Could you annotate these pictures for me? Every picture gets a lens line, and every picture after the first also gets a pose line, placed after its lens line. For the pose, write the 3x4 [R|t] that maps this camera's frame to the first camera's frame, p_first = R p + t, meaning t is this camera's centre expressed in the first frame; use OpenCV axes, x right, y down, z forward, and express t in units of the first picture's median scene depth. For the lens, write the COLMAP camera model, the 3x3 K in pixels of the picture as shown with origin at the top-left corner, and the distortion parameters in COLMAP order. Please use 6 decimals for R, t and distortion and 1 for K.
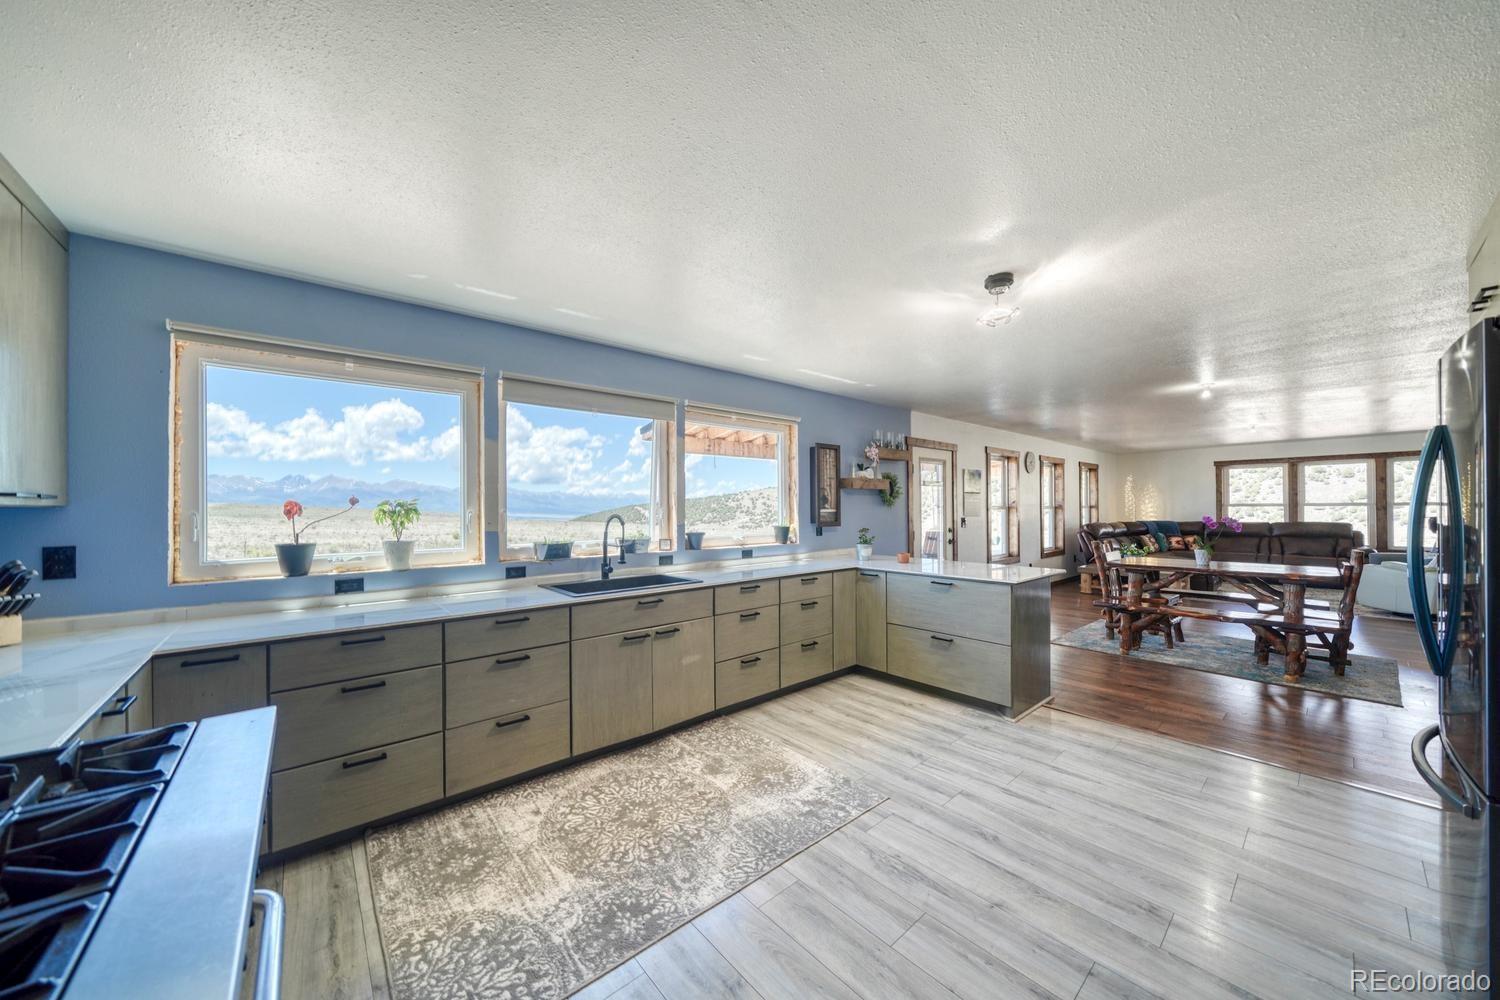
lens RADIAL K [[515.4, 0, 744.2], [0, 515.4, 509.3], [0, 0, 1]] dist [-0.001058, 0.000110]
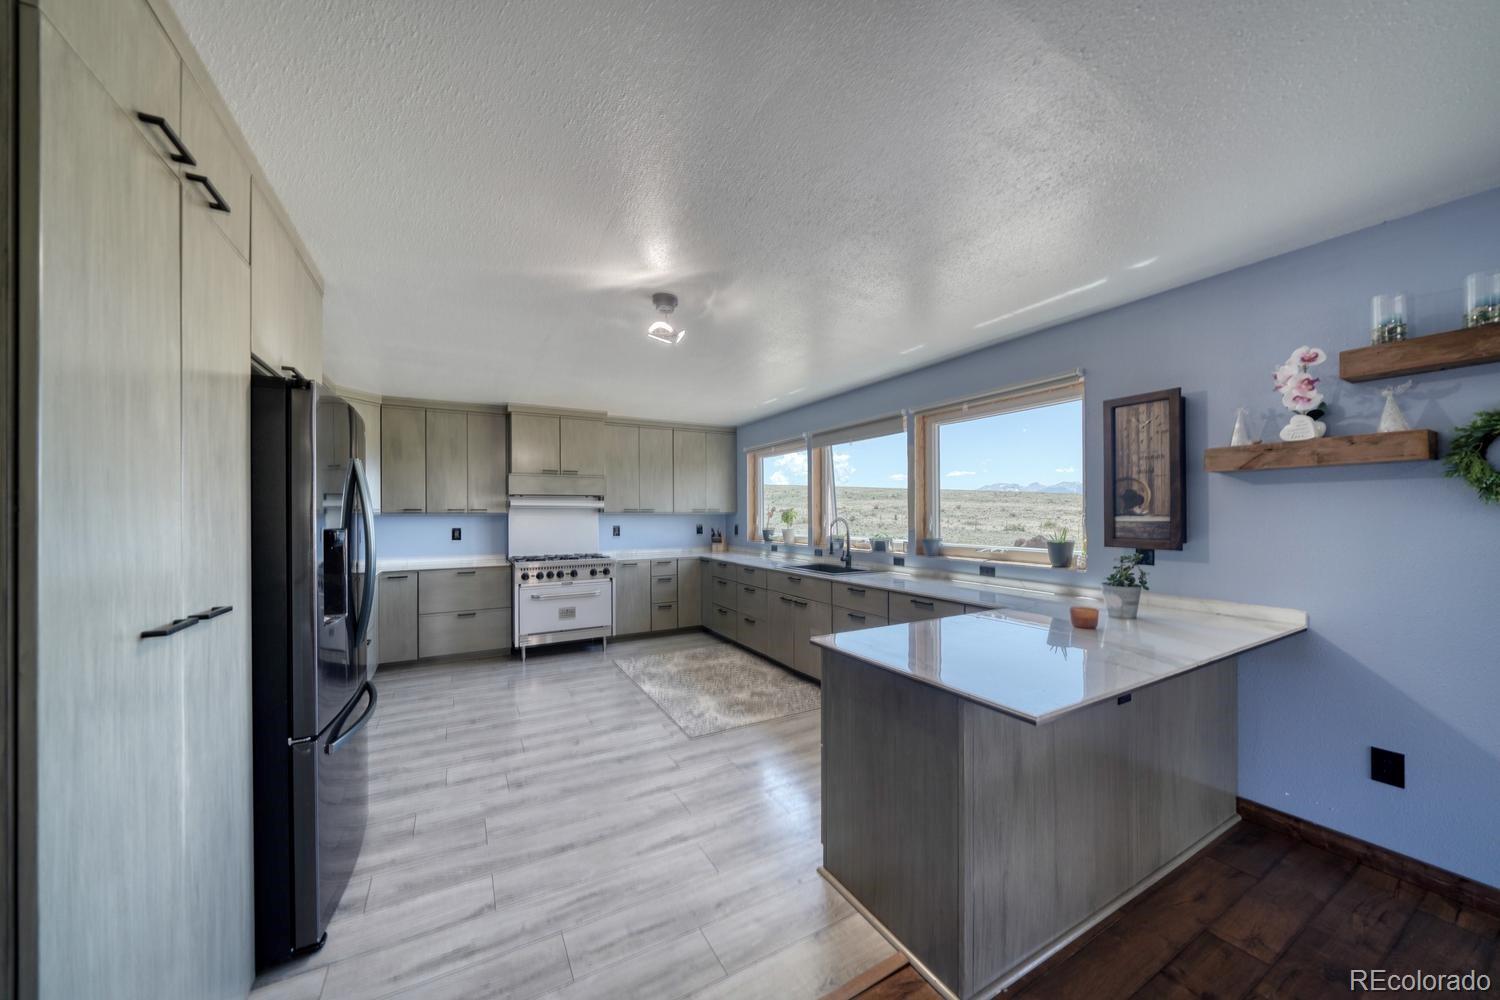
lens RADIAL K [[515.4, 0, 744.2], [0, 515.4, 509.3], [0, 0, 1]] dist [-0.001058, 0.000110]
pose [[-0.197857, -0.005393, -0.980216, 1.002775], [0.000572, 0.999984, -0.005617, -0.006084], [0.980231, -0.001672, -0.197851, 0.911161]]
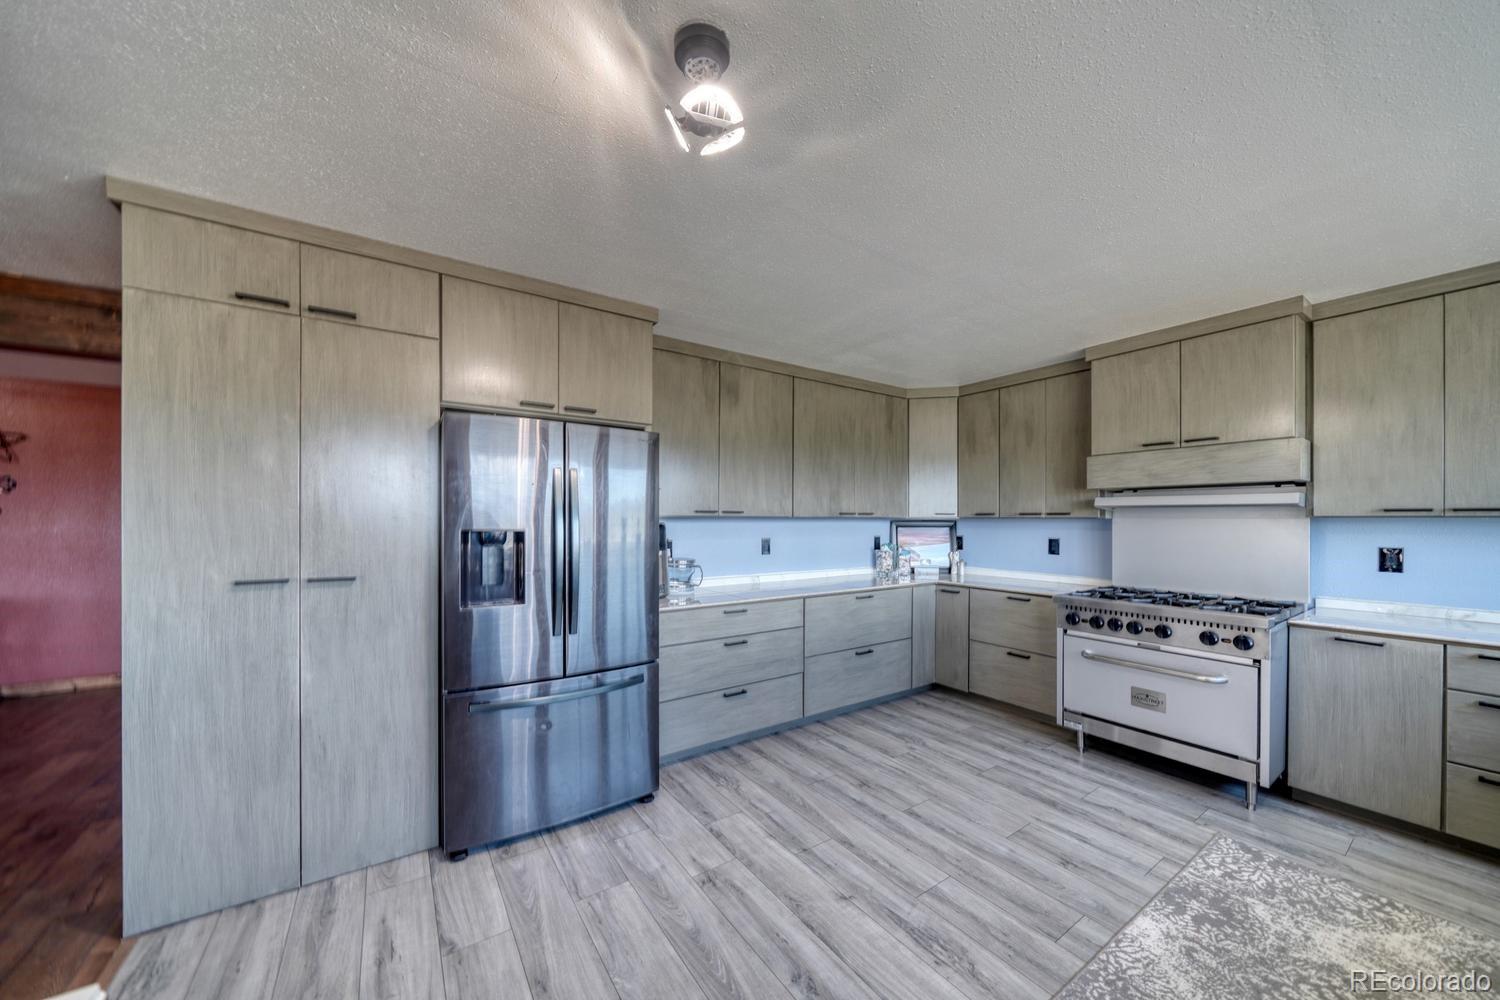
lens RADIAL K [[529.2, 0, 749.1], [0, 529.2, 523.4], [0, 0, 1]] dist [-0.001520, -0.000120]
pose [[-0.994934, -0.002105, 0.100512, 0.276581], [-0.001062, 0.999945, 0.010435, -0.003338], [-0.100528, 0.010276, -0.994881, 0.998823]]
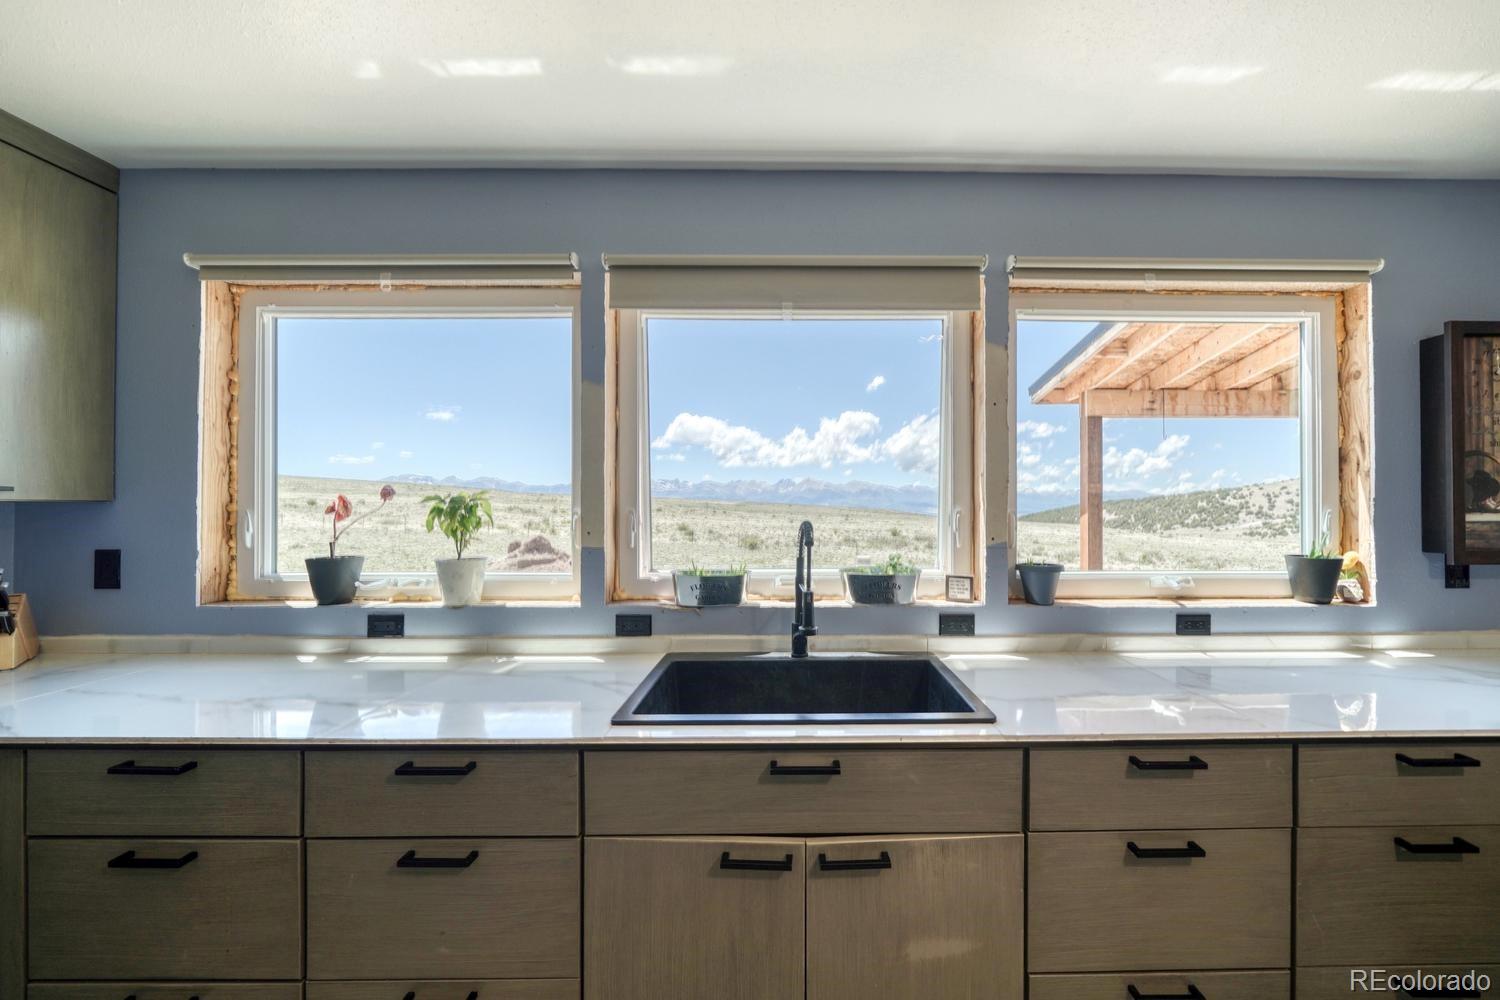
lens RADIAL K [[550.0, 0, 801.2], [0, 550.0, 505.8], [0, 0, 1]] dist [-0.006830, 0.000040]
pose [[0.770207, 0.003621, -0.637784, 0.048359], [-0.005904, 0.999982, -0.001452, -0.002340], [0.637767, 0.004884, 0.770214, 0.557129]]
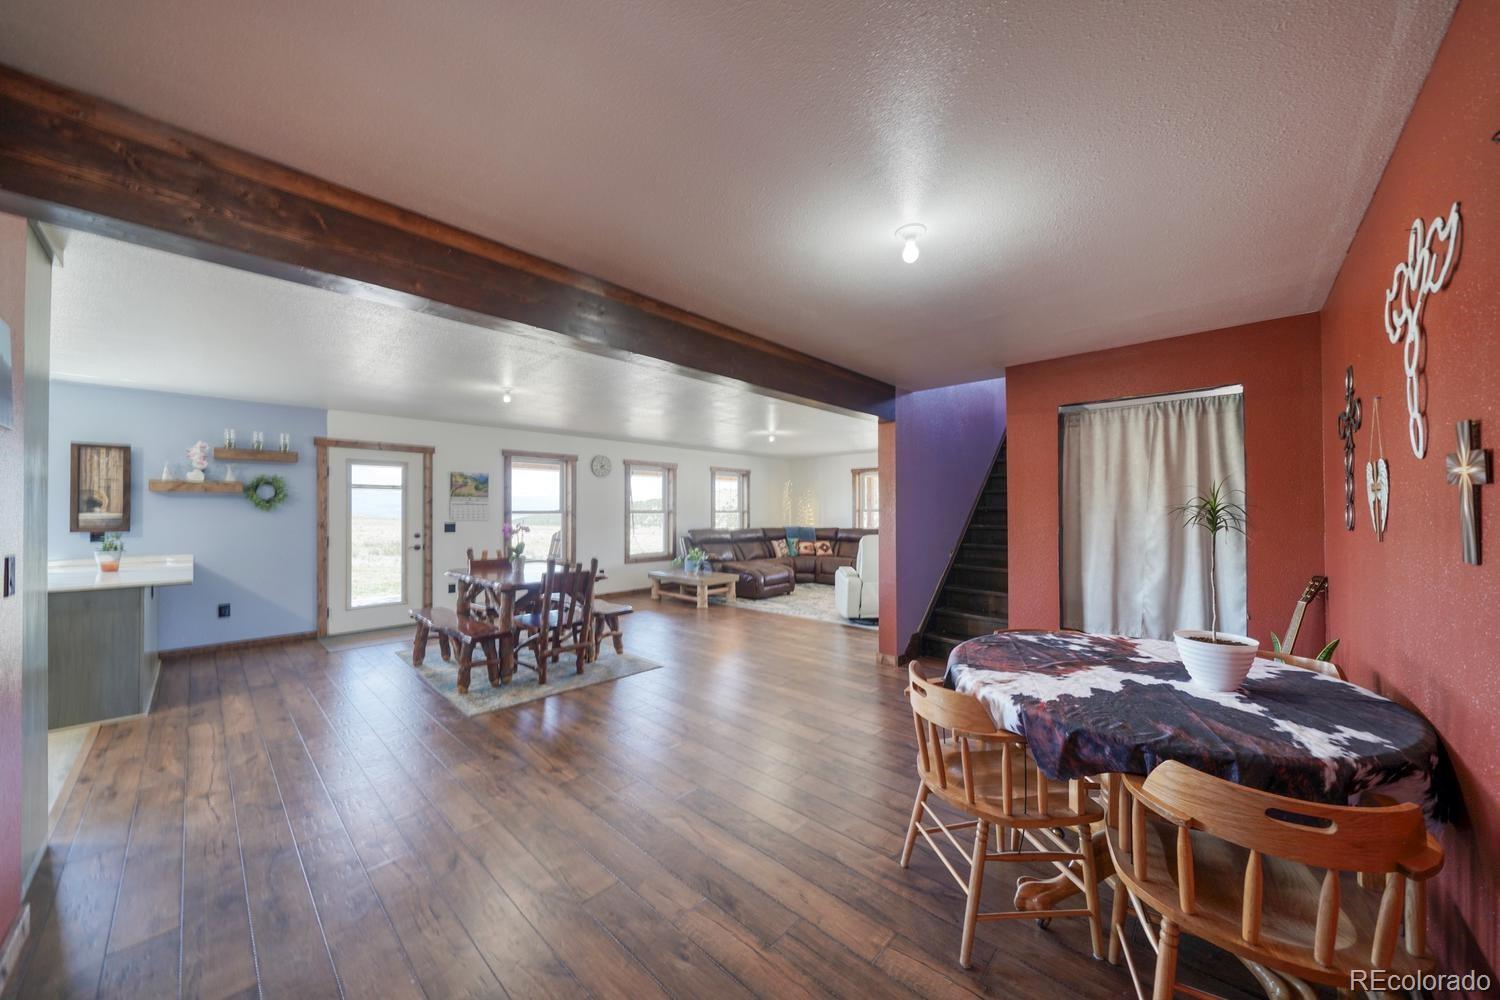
lens RADIAL K [[515.4, 0, 744.2], [0, 515.4, 509.3], [0, 0, 1]] dist [-0.001058, 0.000110]
pose [[0.995486, 0.005339, 0.094757, 1.593760], [-0.004596, 0.999957, -0.008061, -0.006910], [-0.094796, 0.007589, 0.995468, -0.038696]]
